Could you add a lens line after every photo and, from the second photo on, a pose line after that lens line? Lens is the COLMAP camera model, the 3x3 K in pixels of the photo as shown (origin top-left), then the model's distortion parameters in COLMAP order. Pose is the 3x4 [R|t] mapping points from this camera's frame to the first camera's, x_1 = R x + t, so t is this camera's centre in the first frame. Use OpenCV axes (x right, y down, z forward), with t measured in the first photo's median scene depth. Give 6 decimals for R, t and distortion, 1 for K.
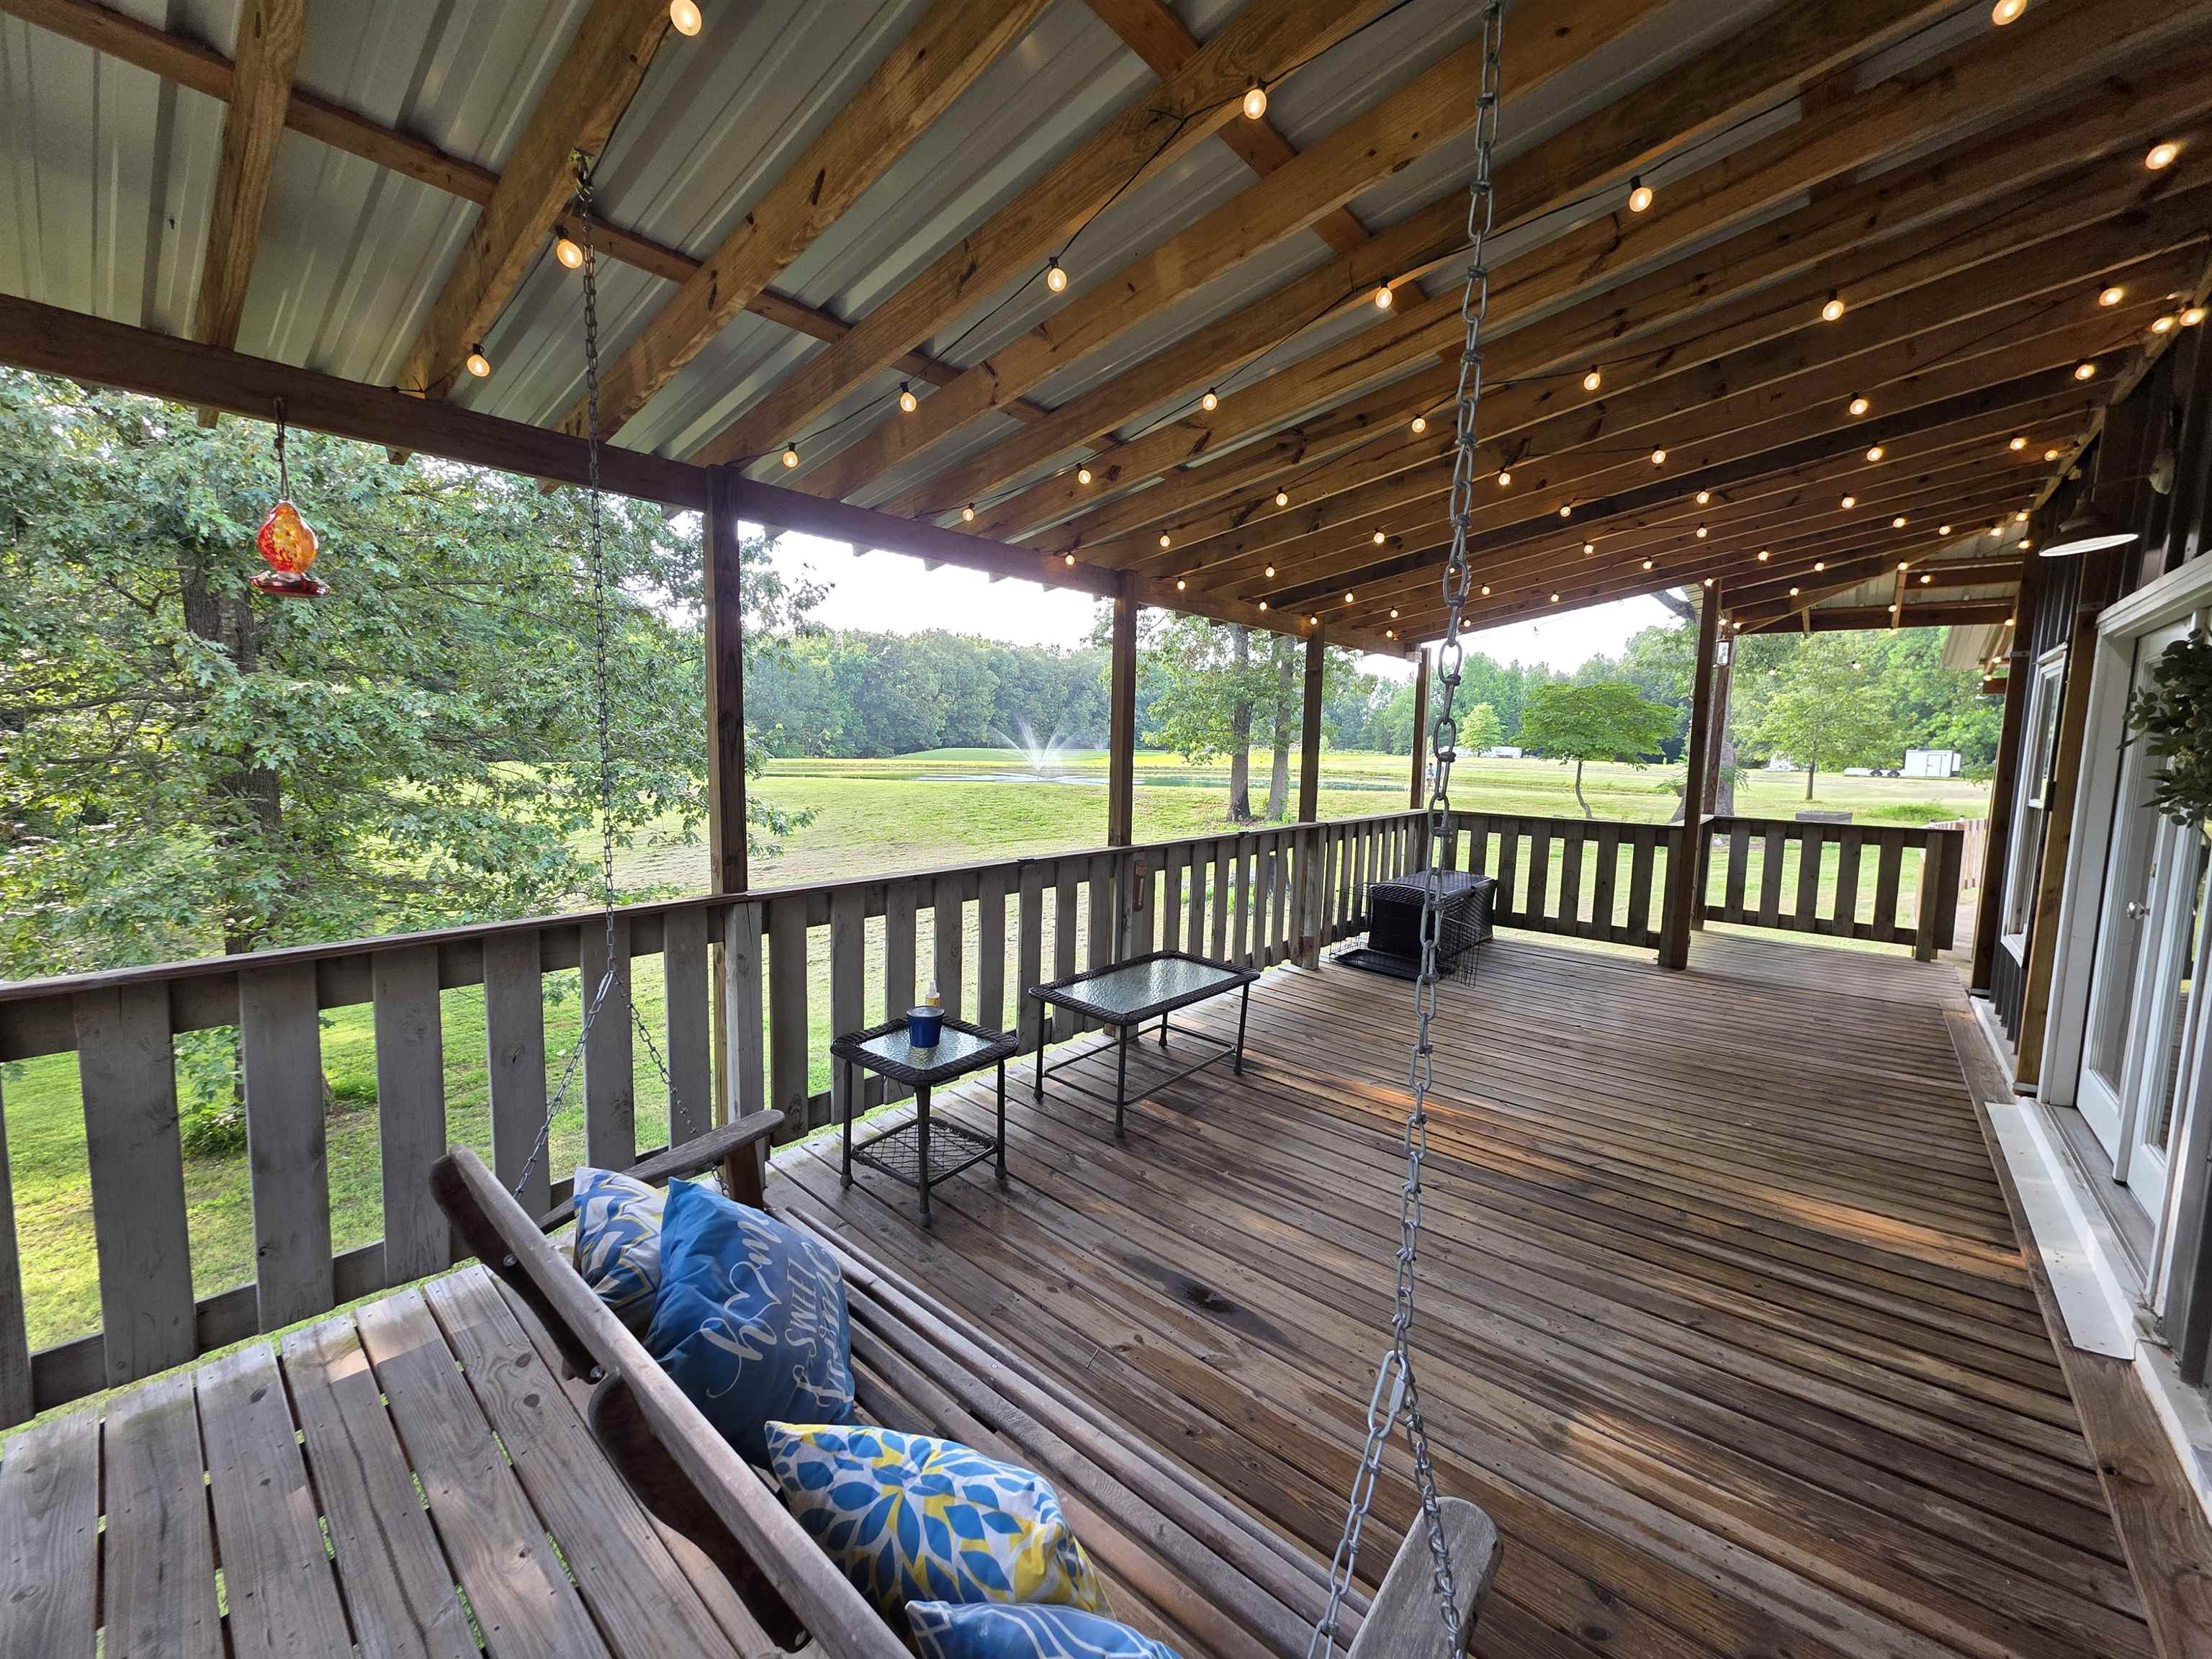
lens RADIAL K [[877.8, 0, 1106.0], [0, 877.8, 829.5], [0, 0, 1]] dist [0.000029, -0.000034]
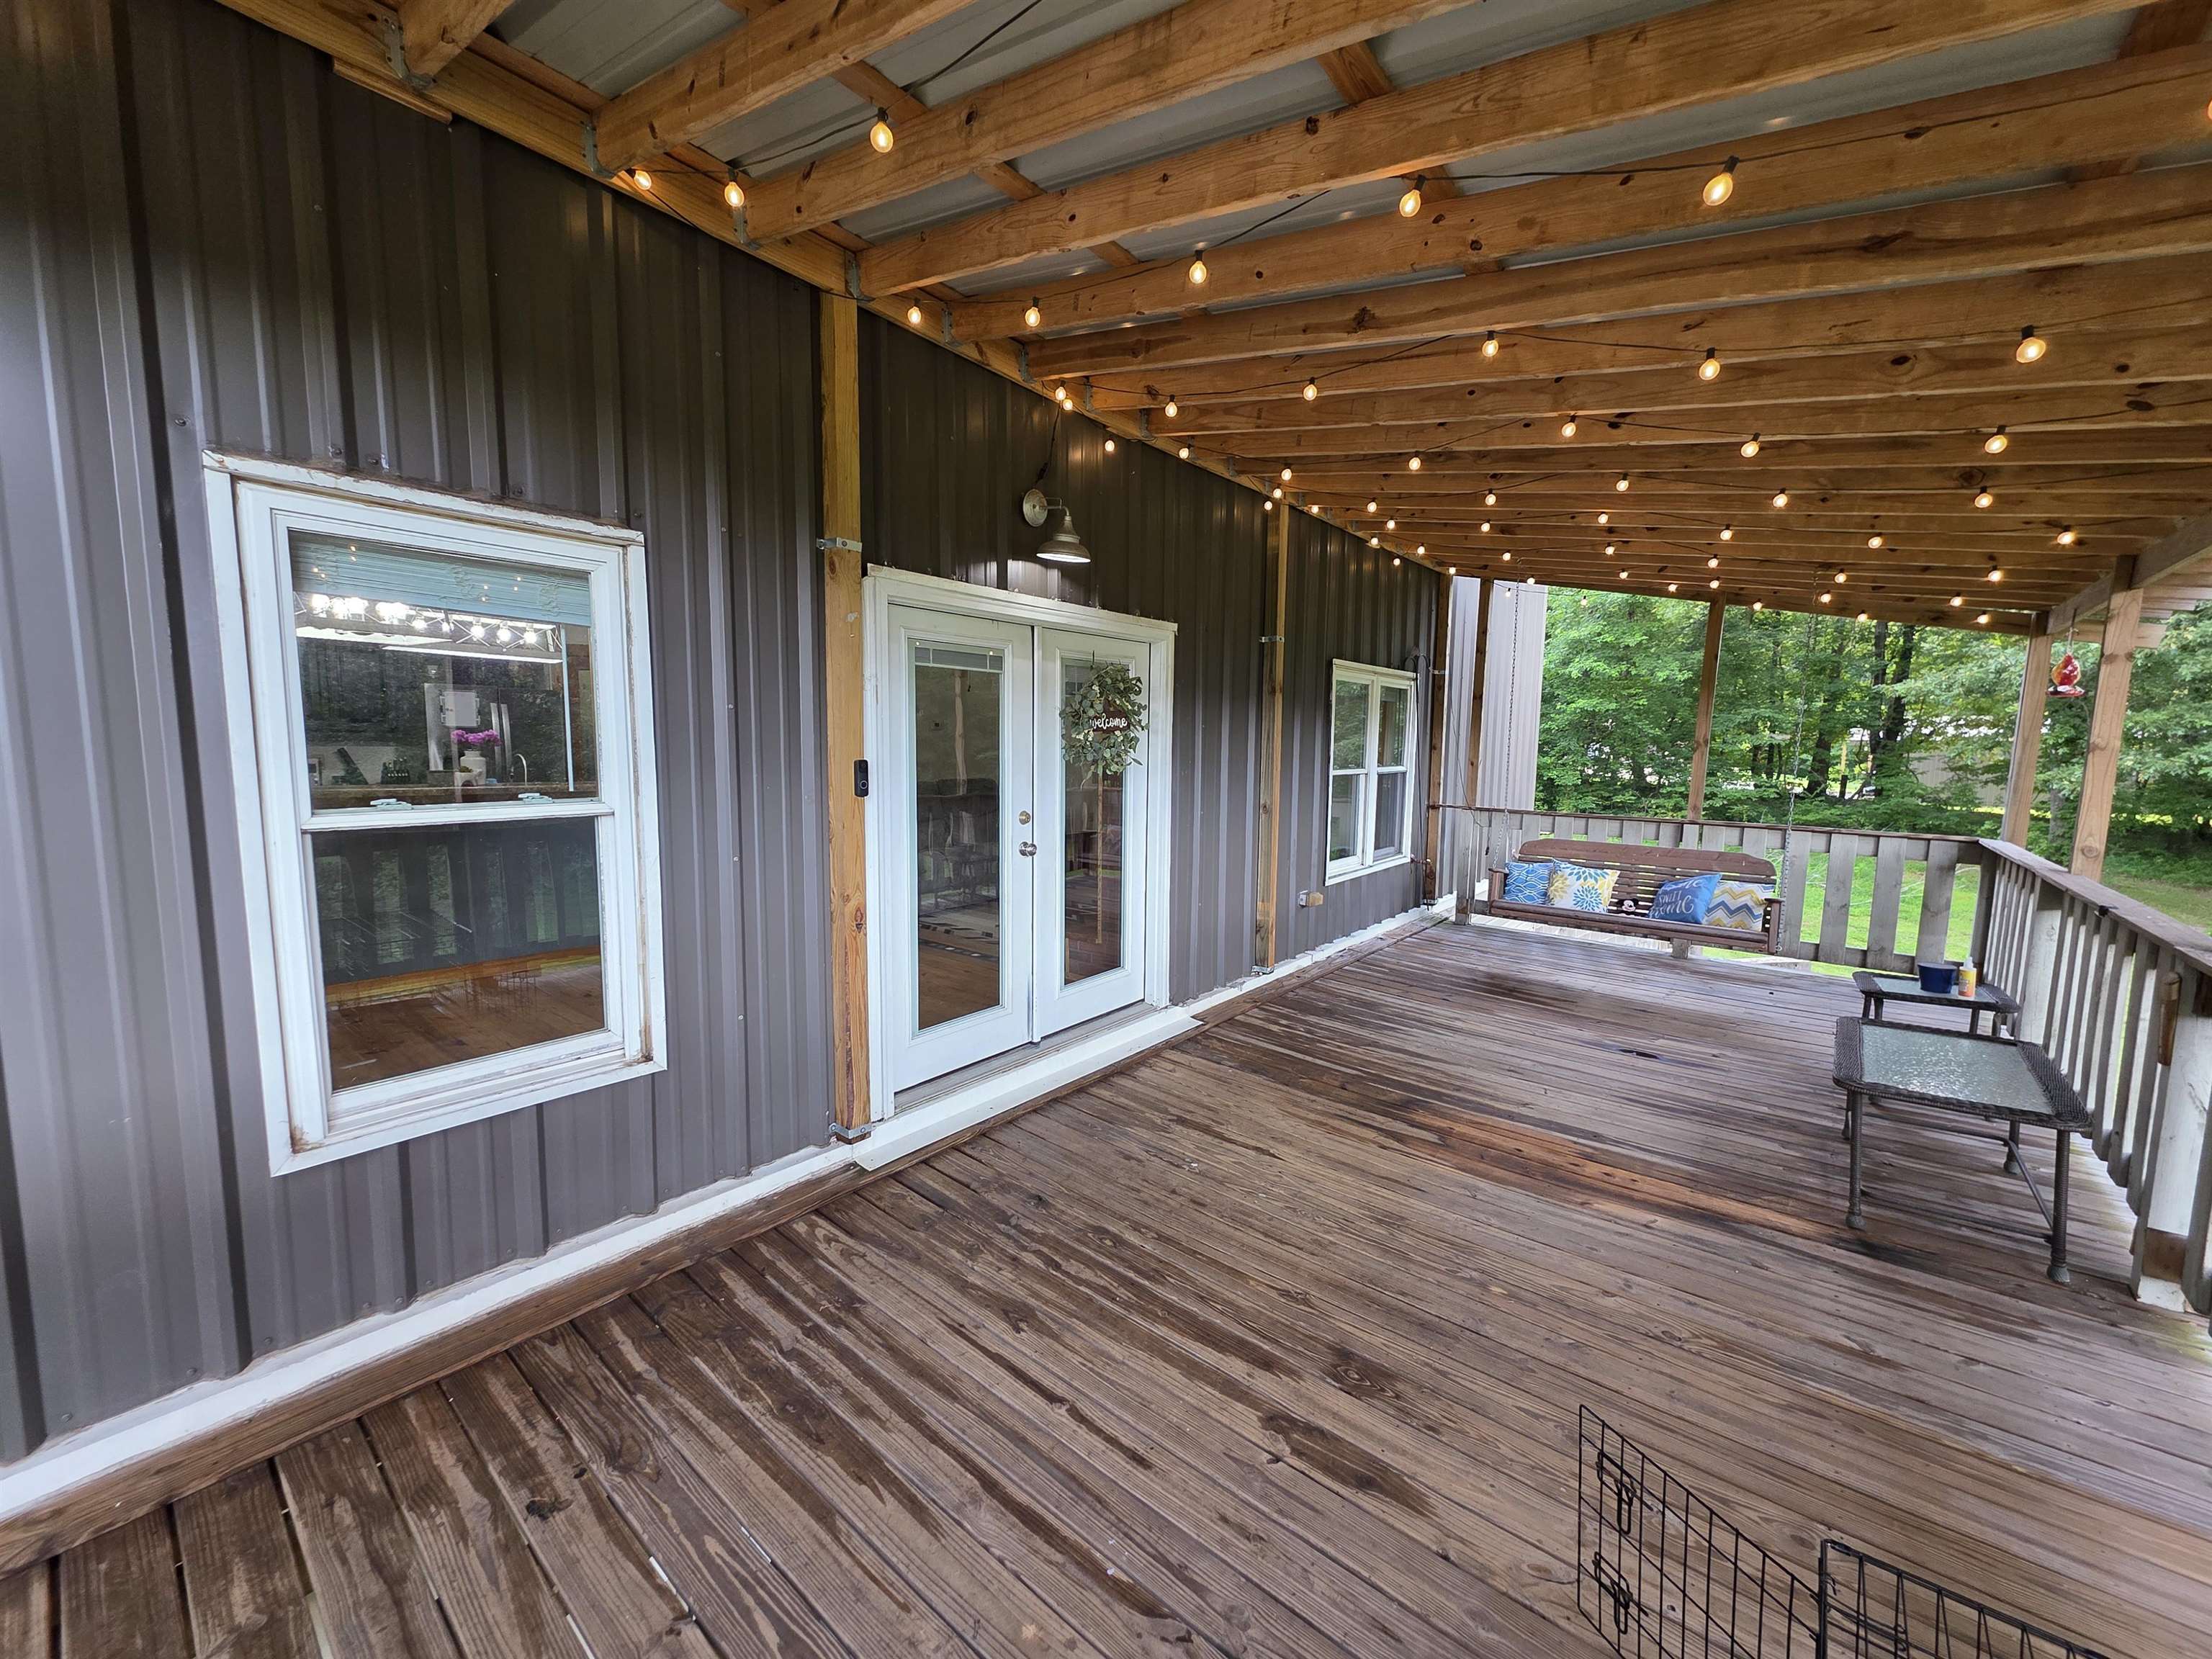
lens RADIAL K [[877.8, 0, 1106.0], [0, 877.8, 829.5], [0, 0, 1]] dist [0.000029, -0.000034]
pose [[-0.998990, -0.032137, -0.031398, 1.201814], [-0.037678, 0.979916, 0.195820, -0.213777], [0.024474, 0.196805, -0.980137, 2.491953]]
